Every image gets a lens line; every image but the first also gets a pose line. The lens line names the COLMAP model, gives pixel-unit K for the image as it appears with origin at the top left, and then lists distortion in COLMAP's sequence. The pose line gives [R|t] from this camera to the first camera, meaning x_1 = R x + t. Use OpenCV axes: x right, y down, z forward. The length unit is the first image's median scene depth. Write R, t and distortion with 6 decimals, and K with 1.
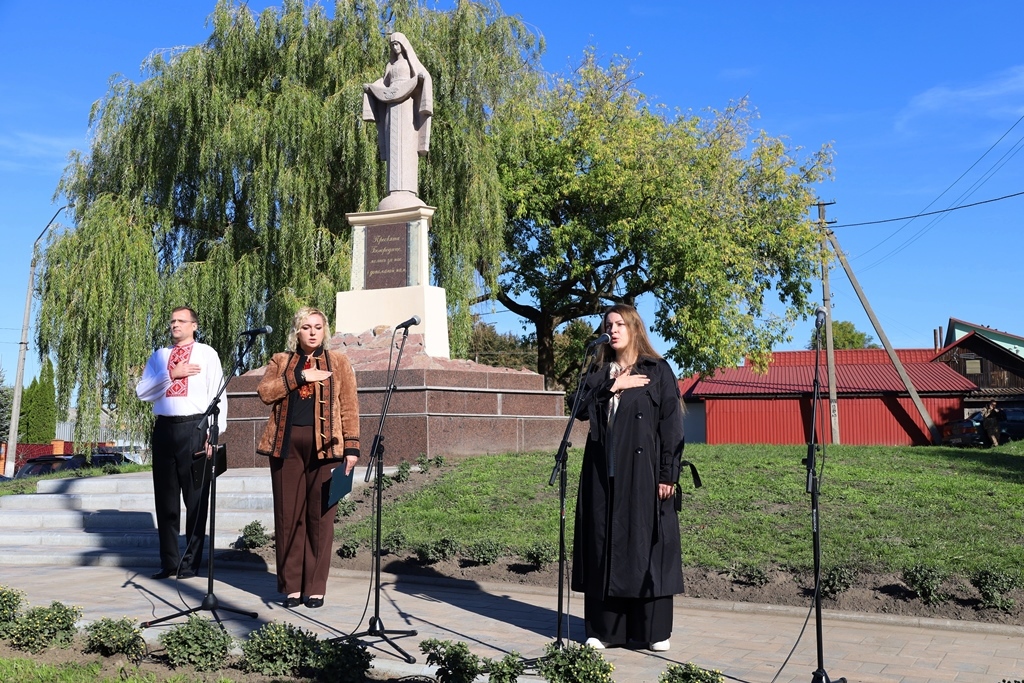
lens RADIAL K [[1112.4, 0, 512.0], [0, 1112.4, 341.5], [0, 0, 1]] dist [0.009158, -0.008168]
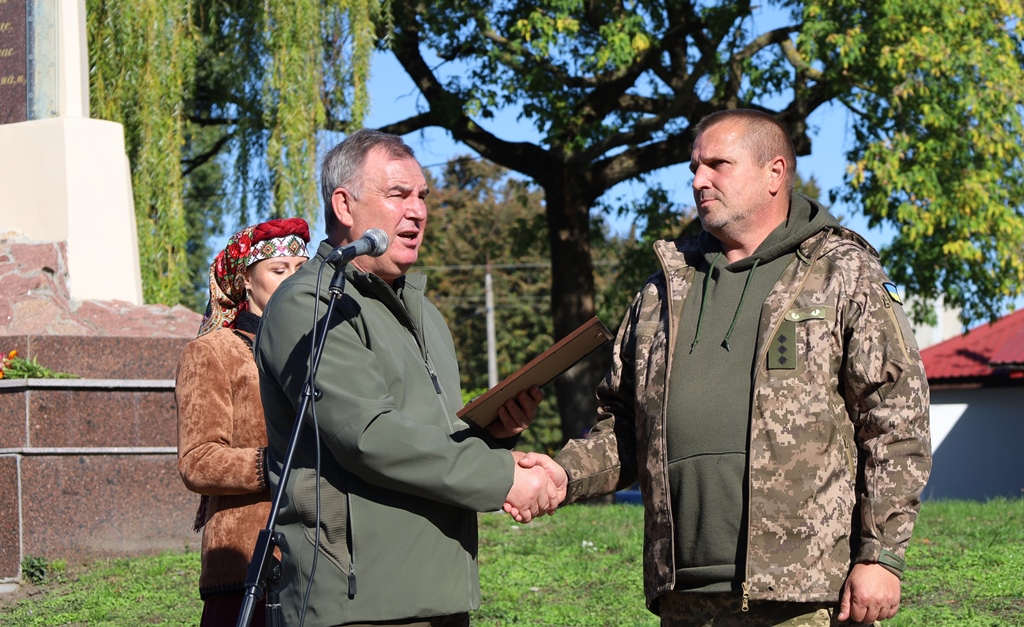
lens RADIAL K [[3046.7, 0, 552.7], [0, 3046.7, 170.8], [0, 0, 1]] dist [-0.060447, -0.329173]
pose [[0.998806, -0.029720, -0.038783, 0.091623], [0.029049, 0.999421, -0.017739, -0.005473], [0.039288, 0.016591, 0.999090, -0.041093]]
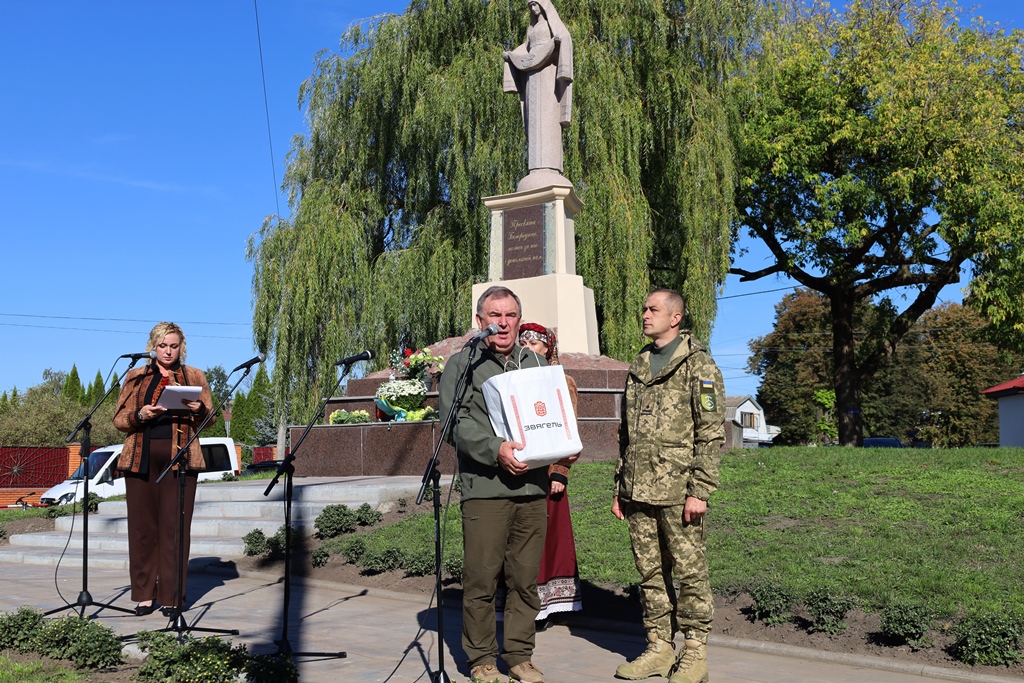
lens RADIAL K [[1367.5, 0, 517.3], [0, 1367.5, 355.4], [0, 0, 1]] dist [-0.003461, 0.066104]
pose [[0.950846, -0.024572, -0.308689, 0.159248], [0.033181, 0.999192, 0.022669, -0.007407], [0.307883, -0.031797, 0.950893, -0.045171]]
